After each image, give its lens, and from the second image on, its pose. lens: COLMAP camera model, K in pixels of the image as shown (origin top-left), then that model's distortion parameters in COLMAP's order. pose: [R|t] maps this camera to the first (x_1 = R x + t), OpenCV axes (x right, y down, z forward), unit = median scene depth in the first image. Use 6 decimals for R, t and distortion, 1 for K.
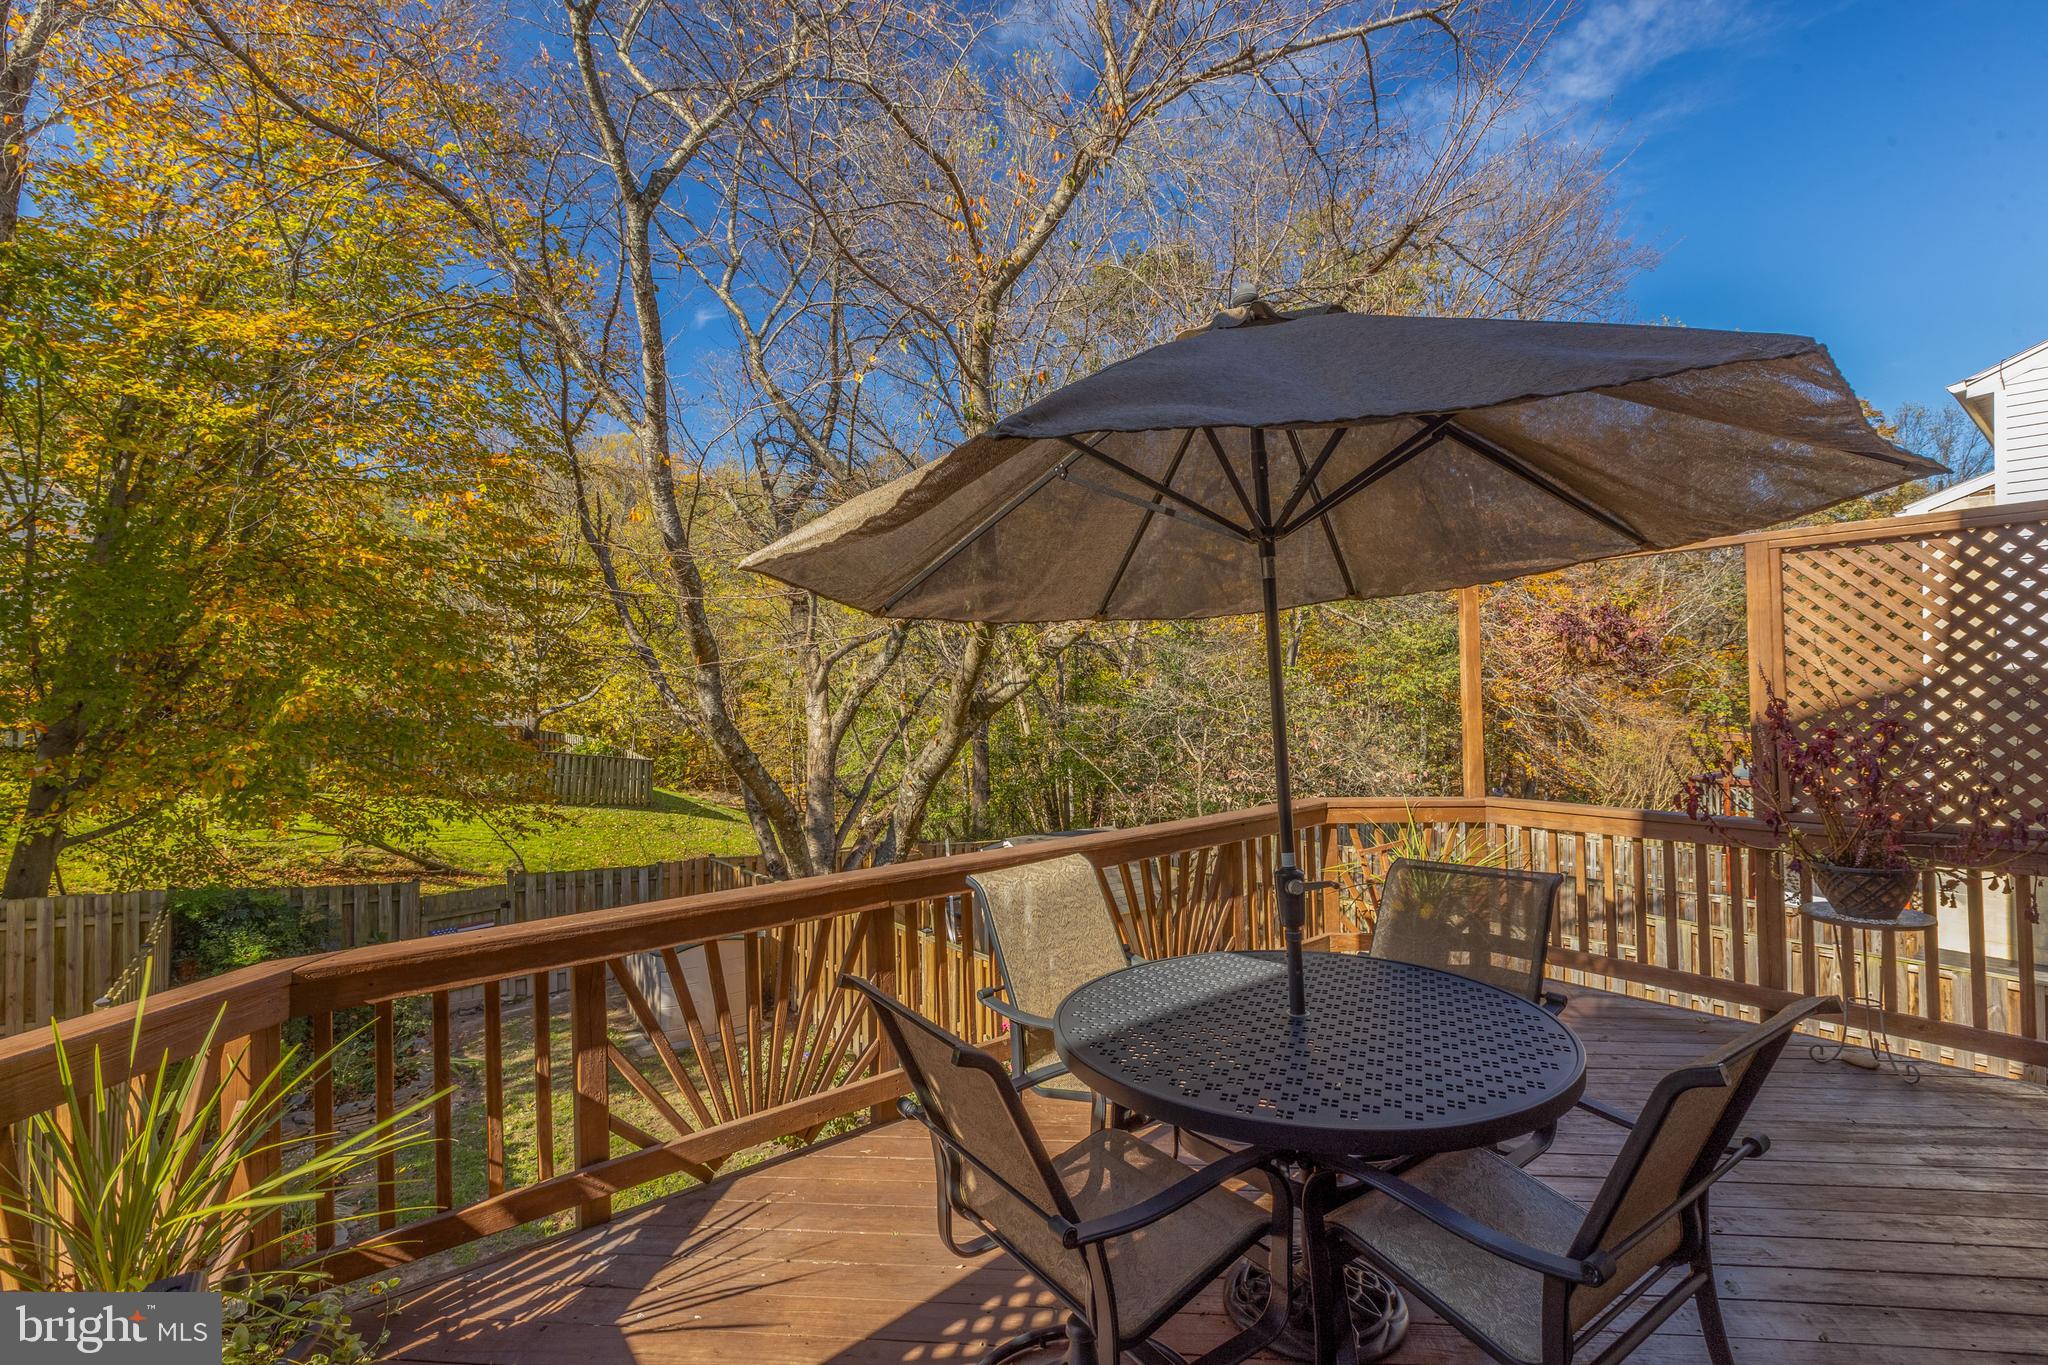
lens RADIAL K [[904.4, 0, 1024.1], [0, 904.4, 680.2], [0, 0, 1]] dist [0.001179, -0.001046]
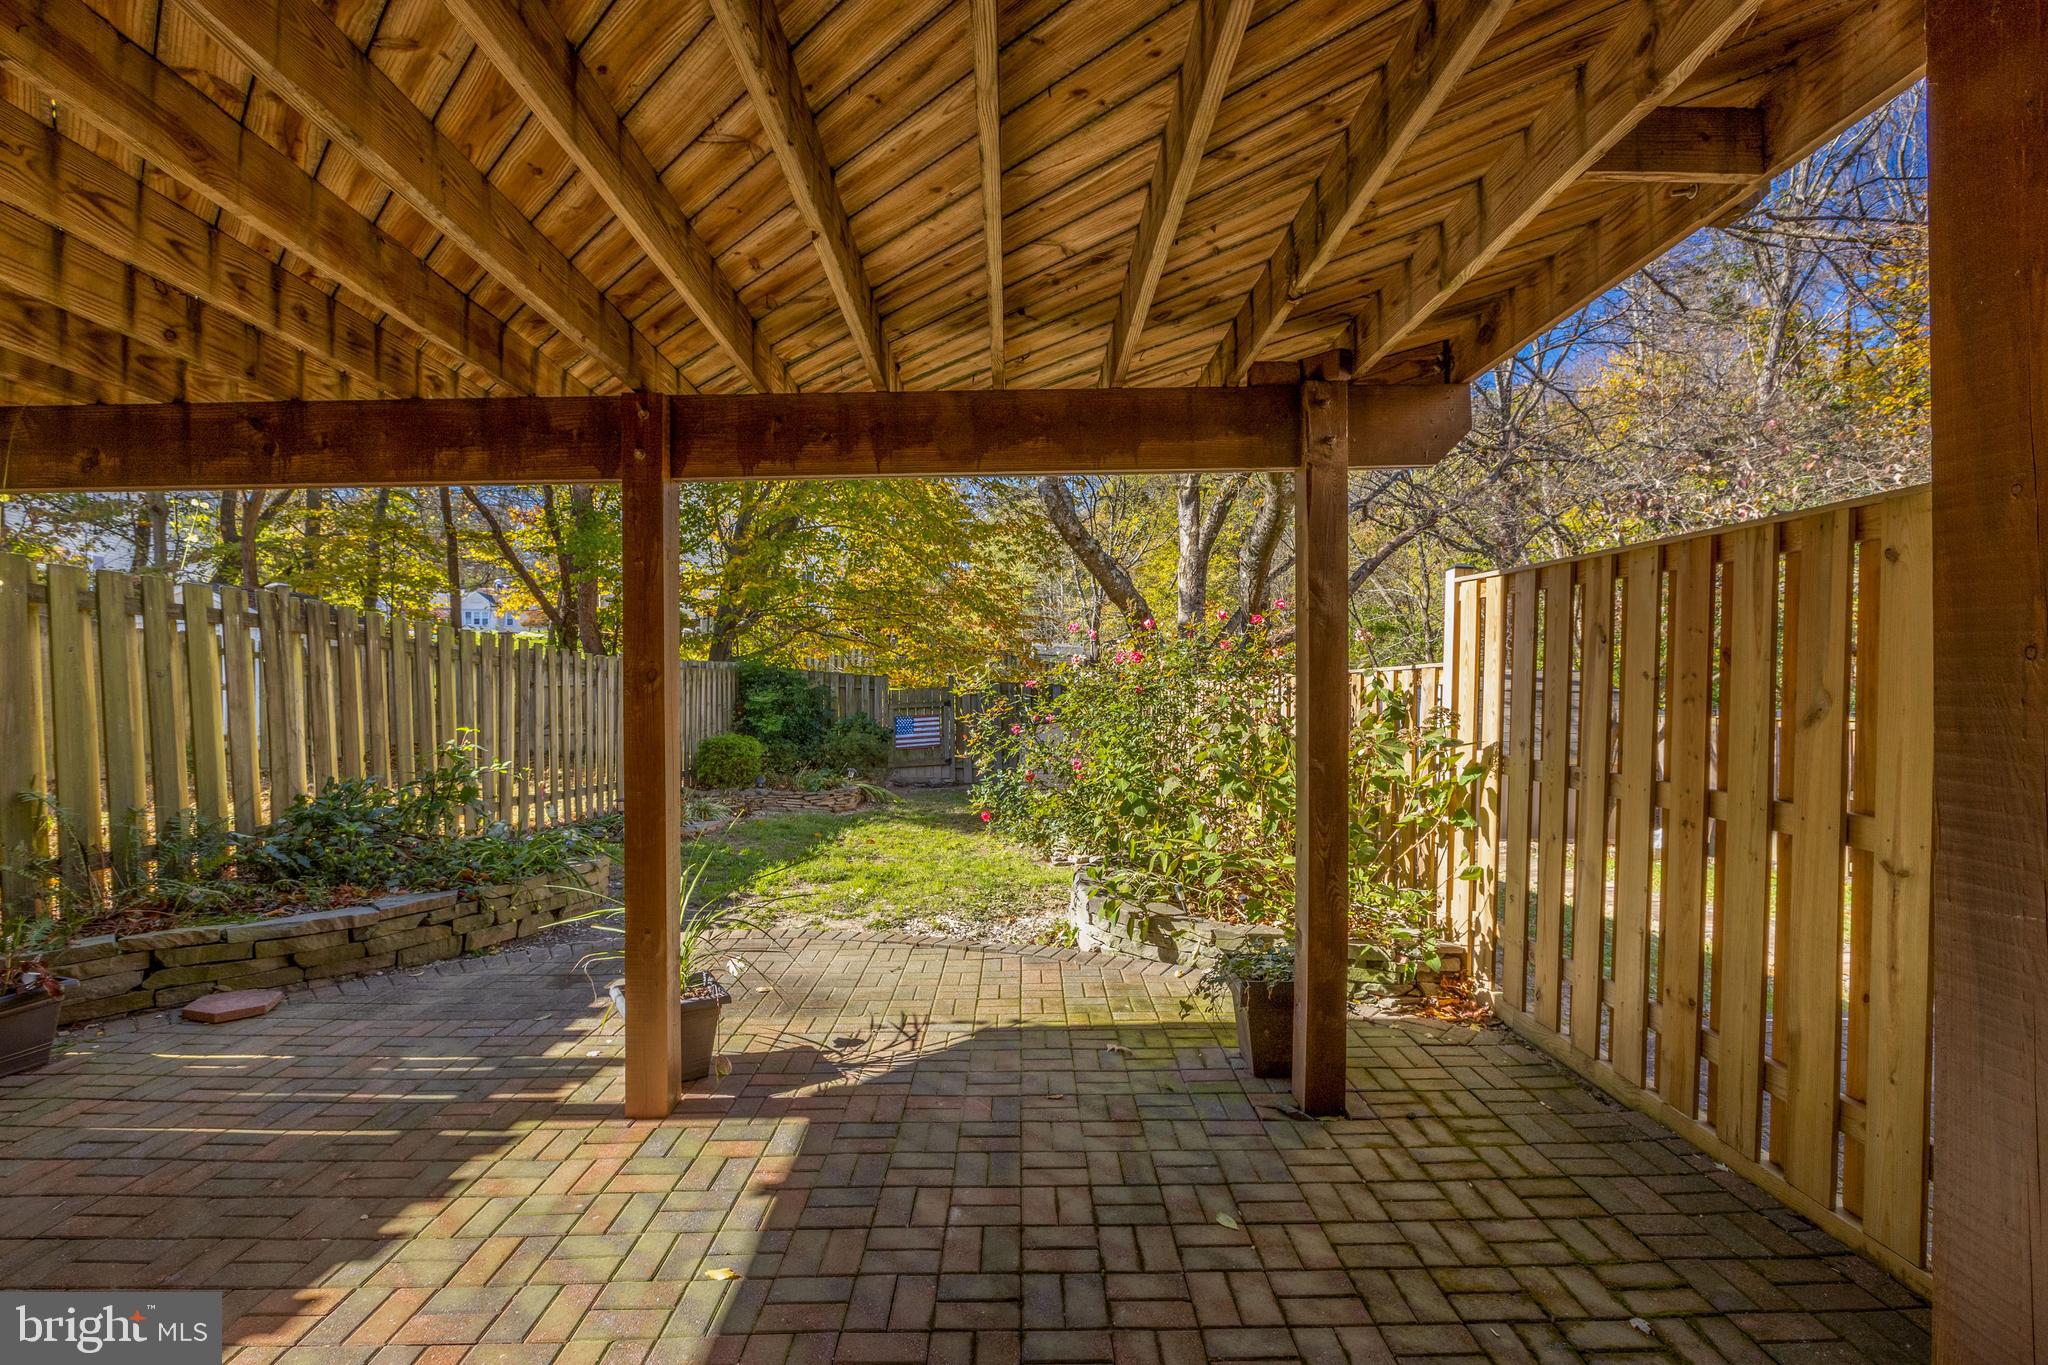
lens RADIAL K [[907.7, 0, 1027.7], [0, 907.7, 681.2], [0, 0, 1]] dist [-0.012699, 0.000507]
pose [[0.798814, 0.002250, -0.601574, 0.225766], [0.007784, 0.999871, 0.014076, 0.190983], [0.601528, -0.015926, 0.798693, 0.093550]]
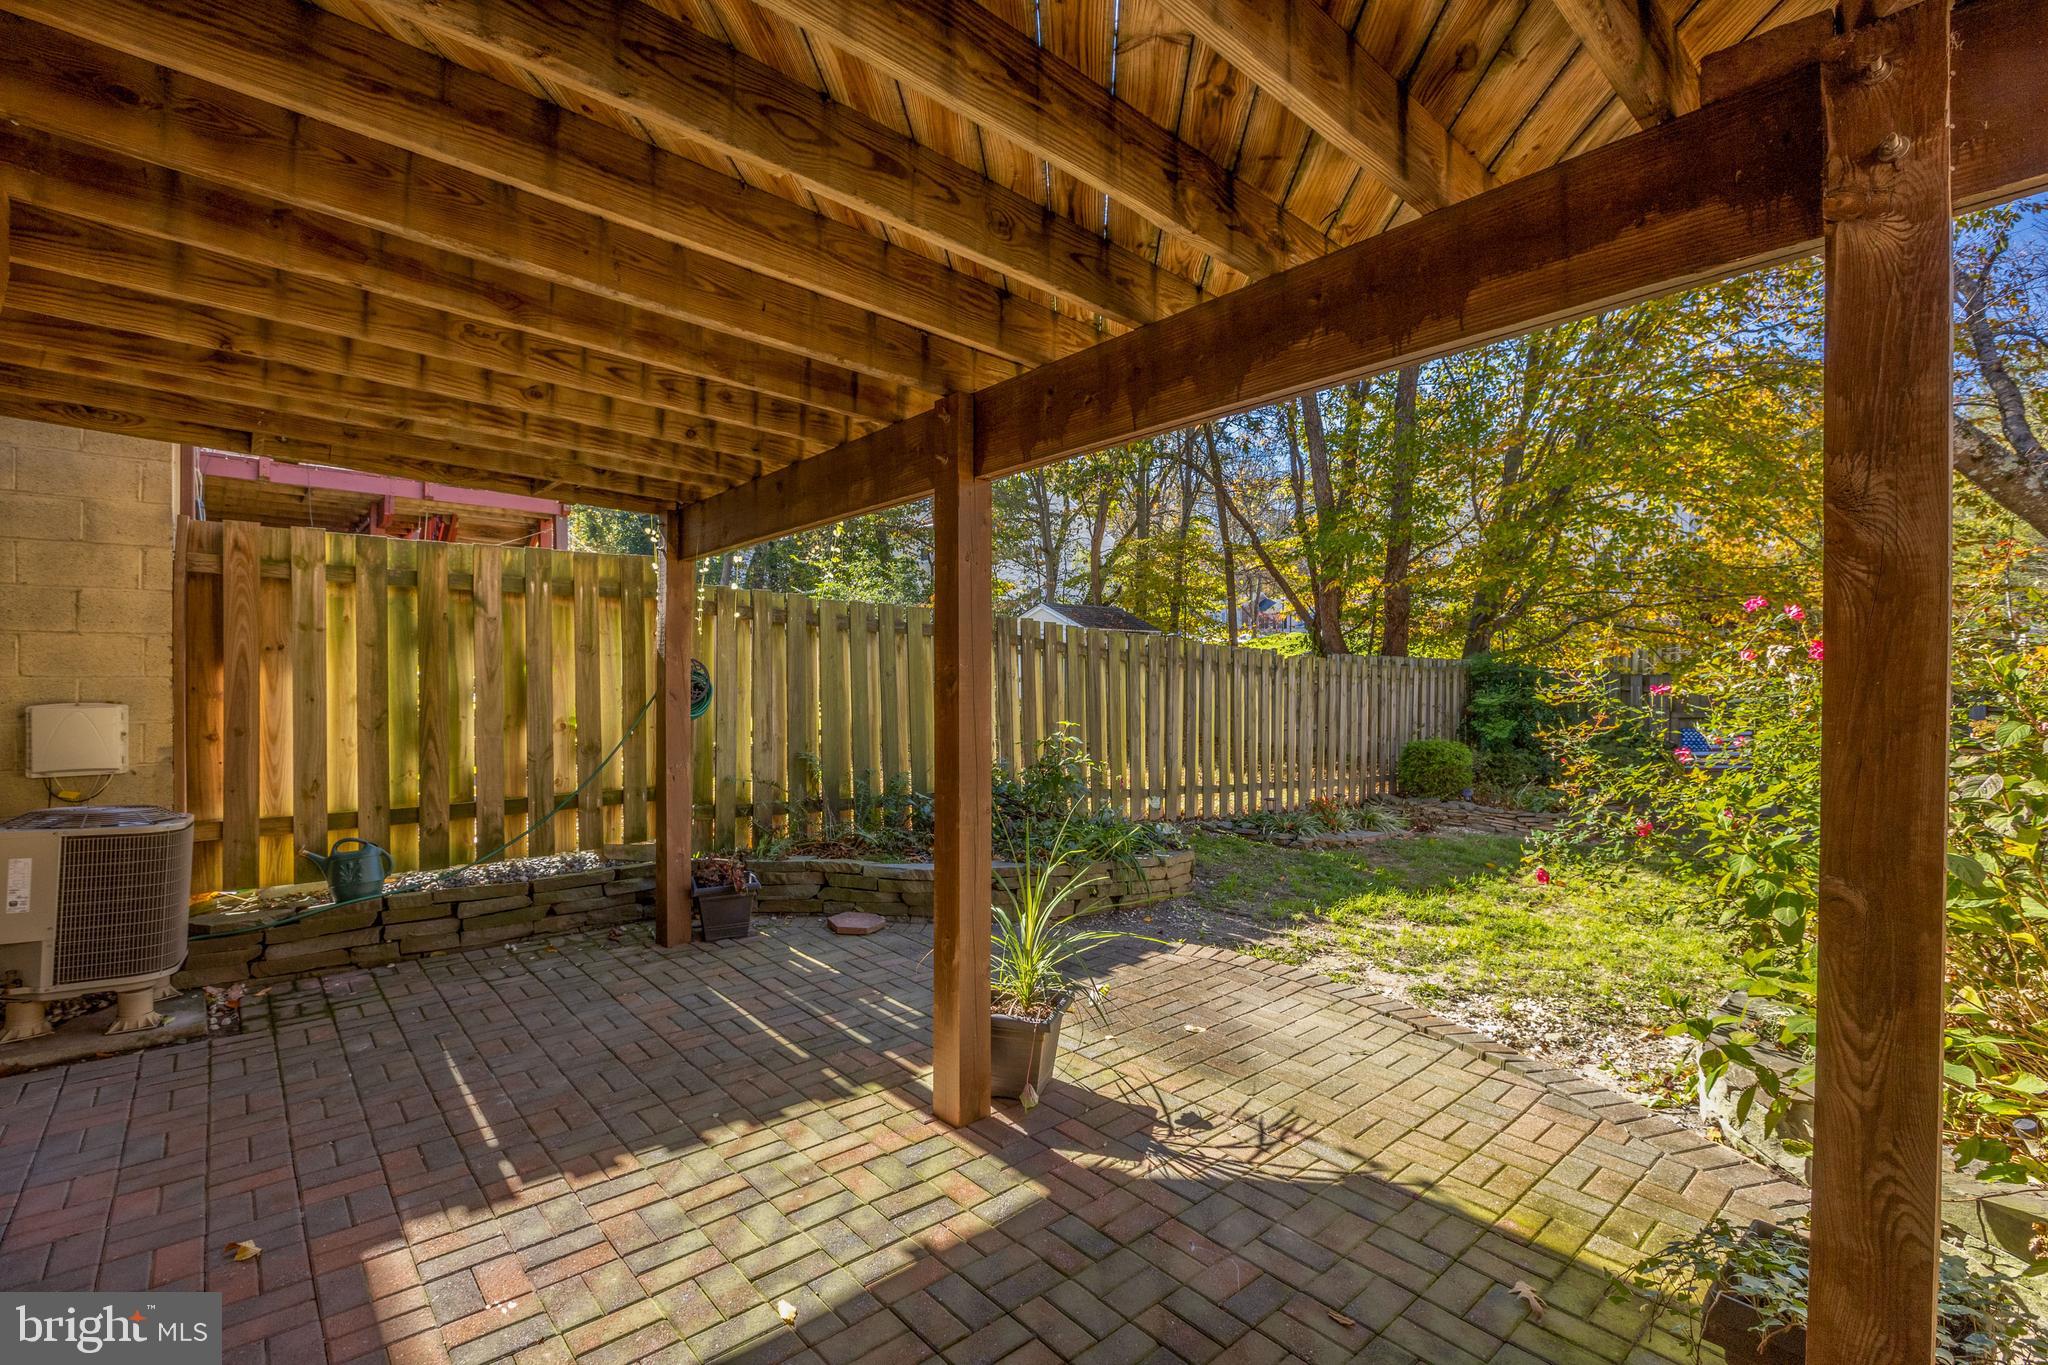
lens RADIAL K [[907.7, 0, 1033.1], [0, 907.7, 679.6], [0, 0, 1]] dist [-0.012699, 0.000507]
pose [[0.068783, 0.007648, -0.997602, 0.239824], [0.008553, 0.999929, 0.008256, 0.190277], [0.997595, -0.009100, 0.068713, 0.214357]]
